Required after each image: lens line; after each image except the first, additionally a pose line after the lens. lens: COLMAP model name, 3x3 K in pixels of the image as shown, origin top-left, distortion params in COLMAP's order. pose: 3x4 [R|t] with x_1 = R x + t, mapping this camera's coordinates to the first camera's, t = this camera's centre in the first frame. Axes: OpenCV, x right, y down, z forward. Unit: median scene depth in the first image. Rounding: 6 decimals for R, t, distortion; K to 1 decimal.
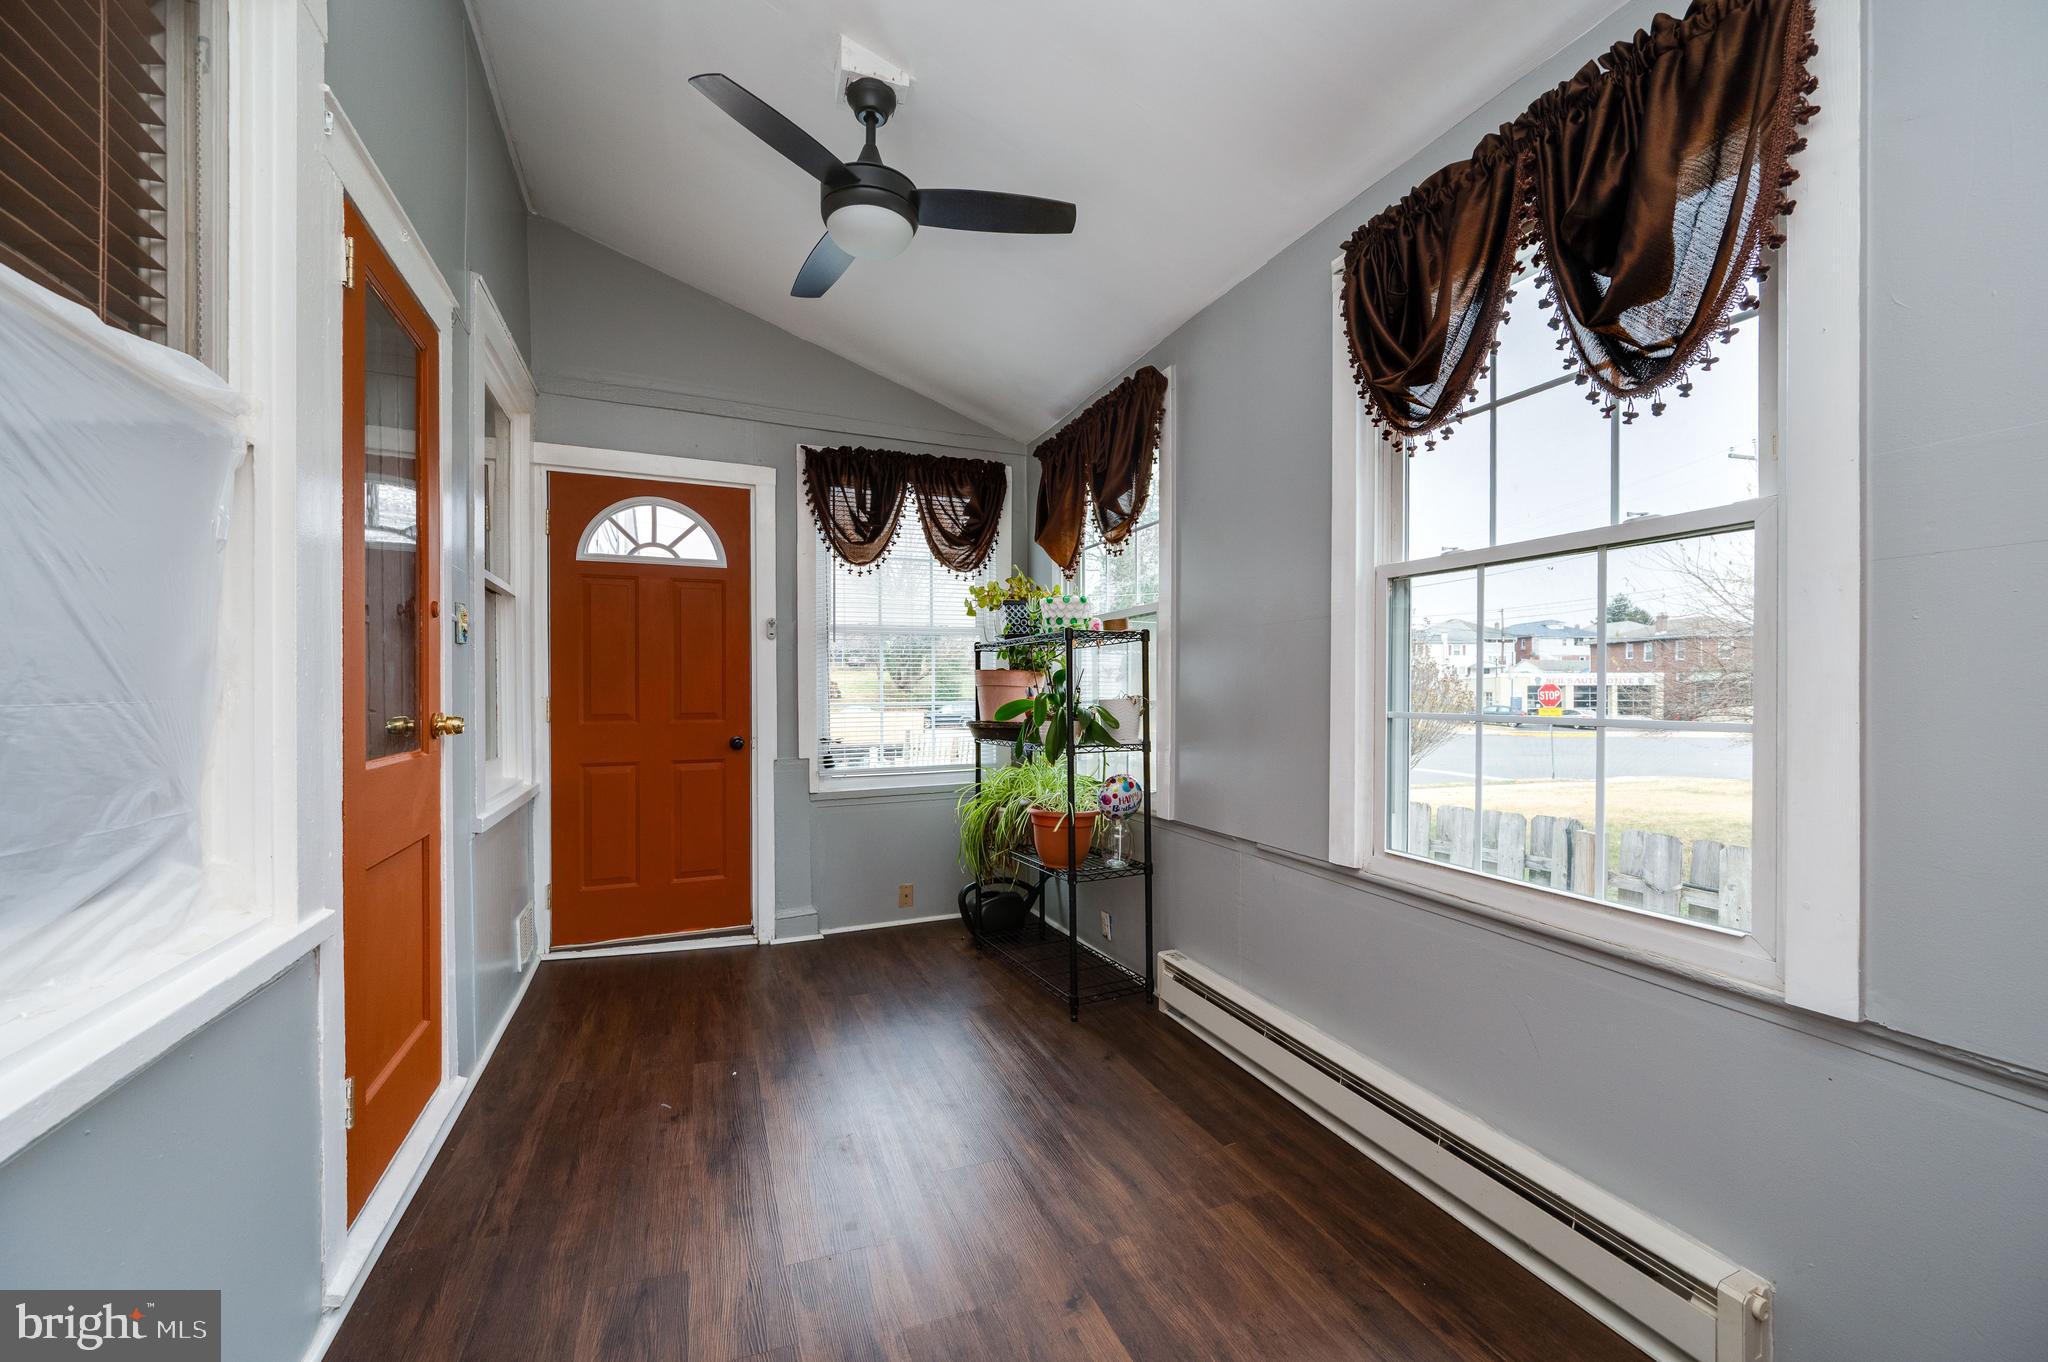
lens RADIAL K [[826.8, 0, 1024.0], [0, 826.8, 681.0], [0, 0, 1]] dist [-0.000943, -0.000060]
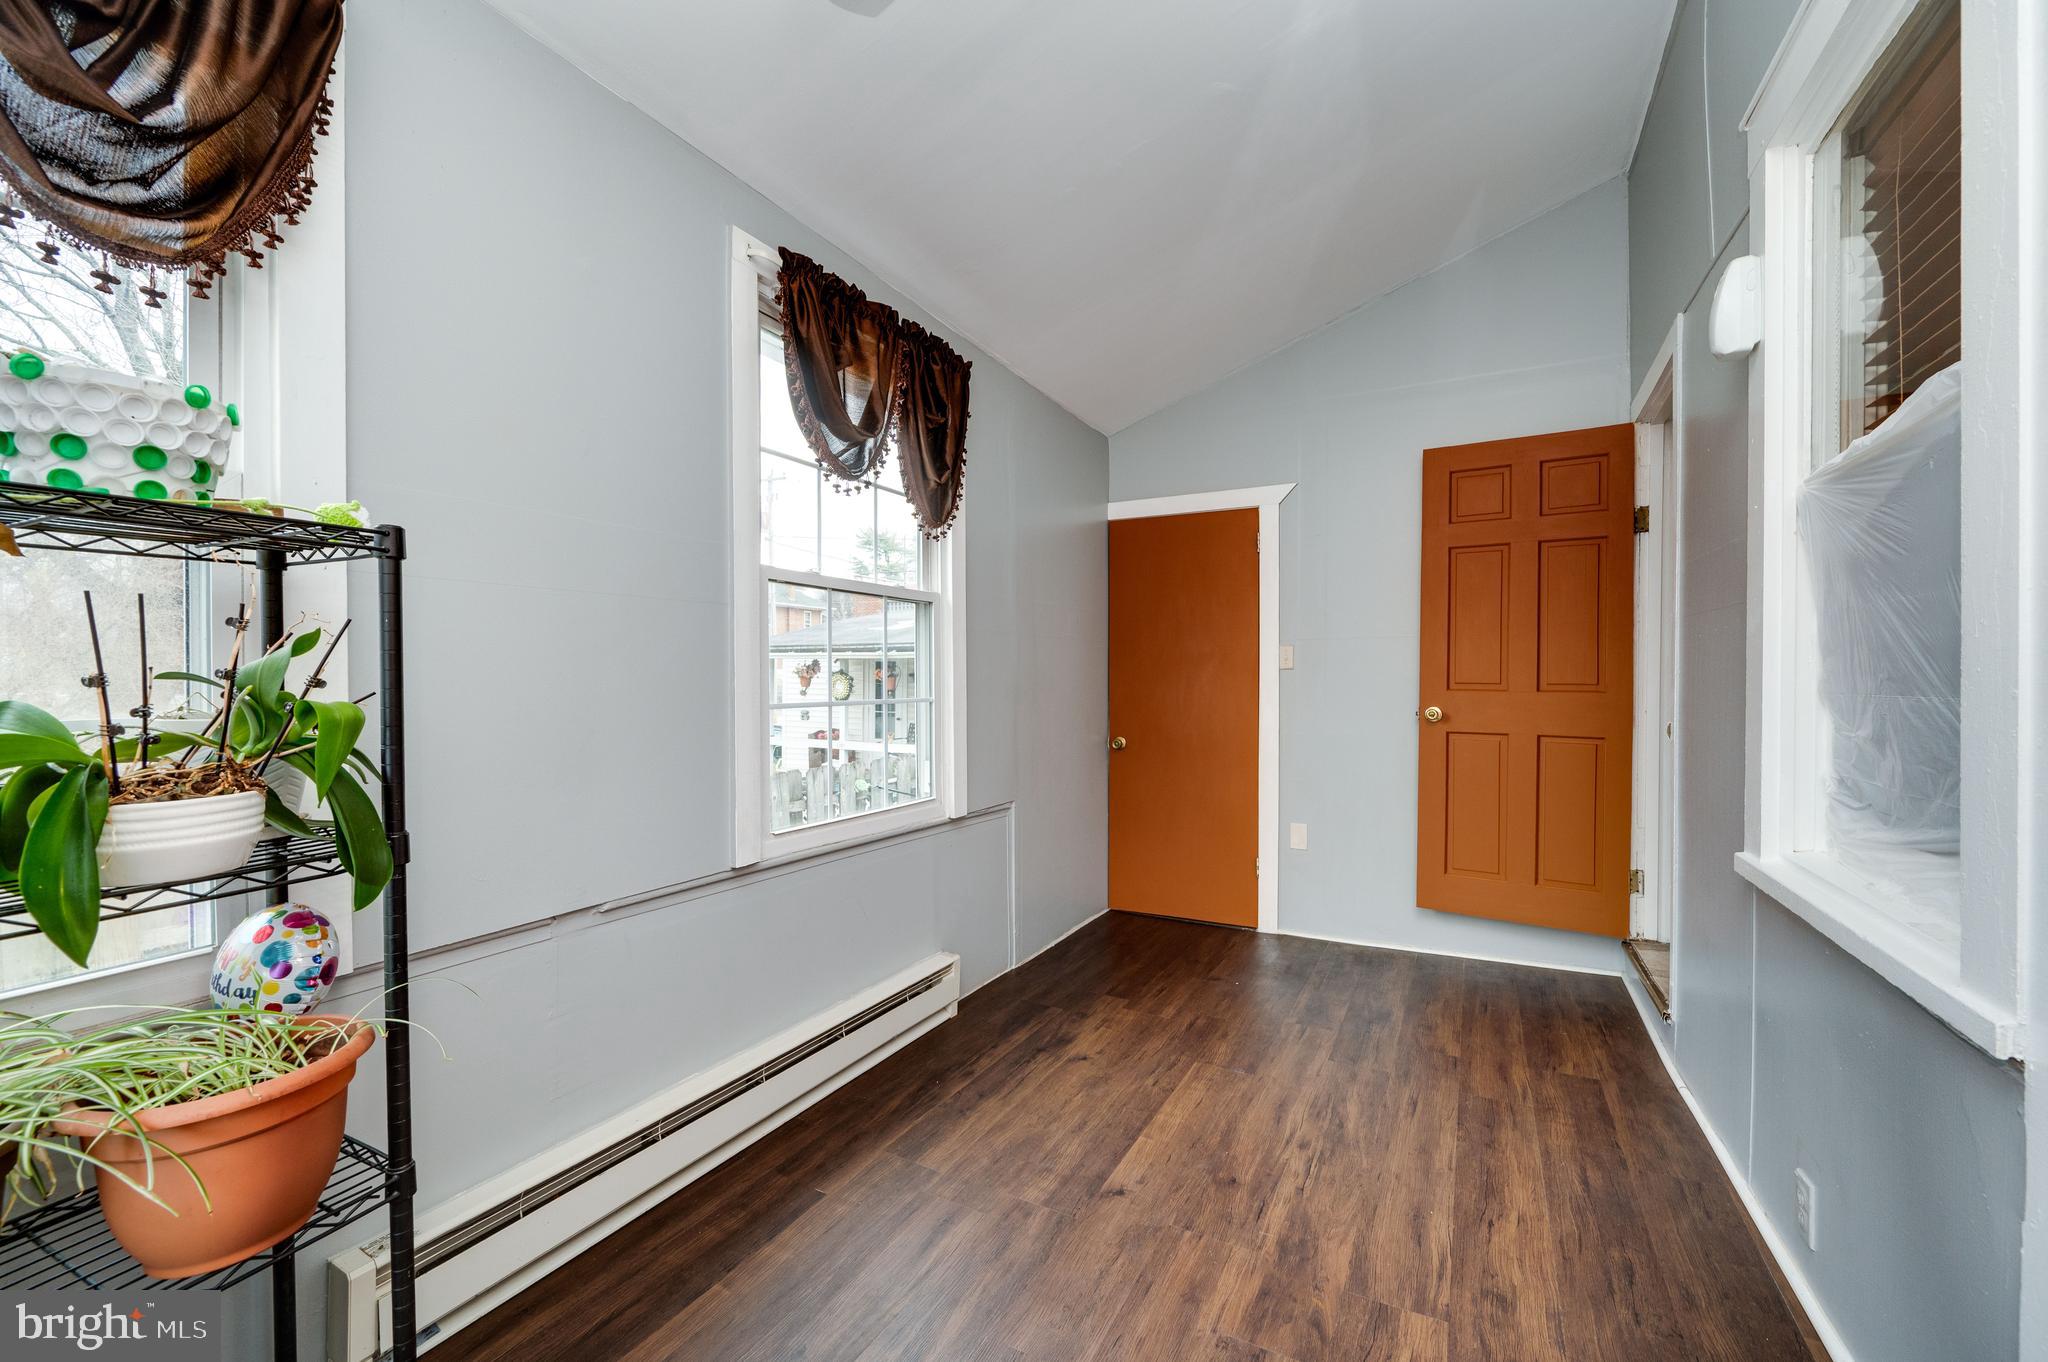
lens RADIAL K [[826.8, 0, 1024.0], [0, 826.8, 681.0], [0, 0, 1]] dist [-0.000943, -0.000060]
pose [[-0.635879, -0.005650, 0.771768, -0.689739], [-0.003396, 0.999984, 0.004523, -0.000206], [-0.771782, 0.000255, -0.635888, 1.656354]]
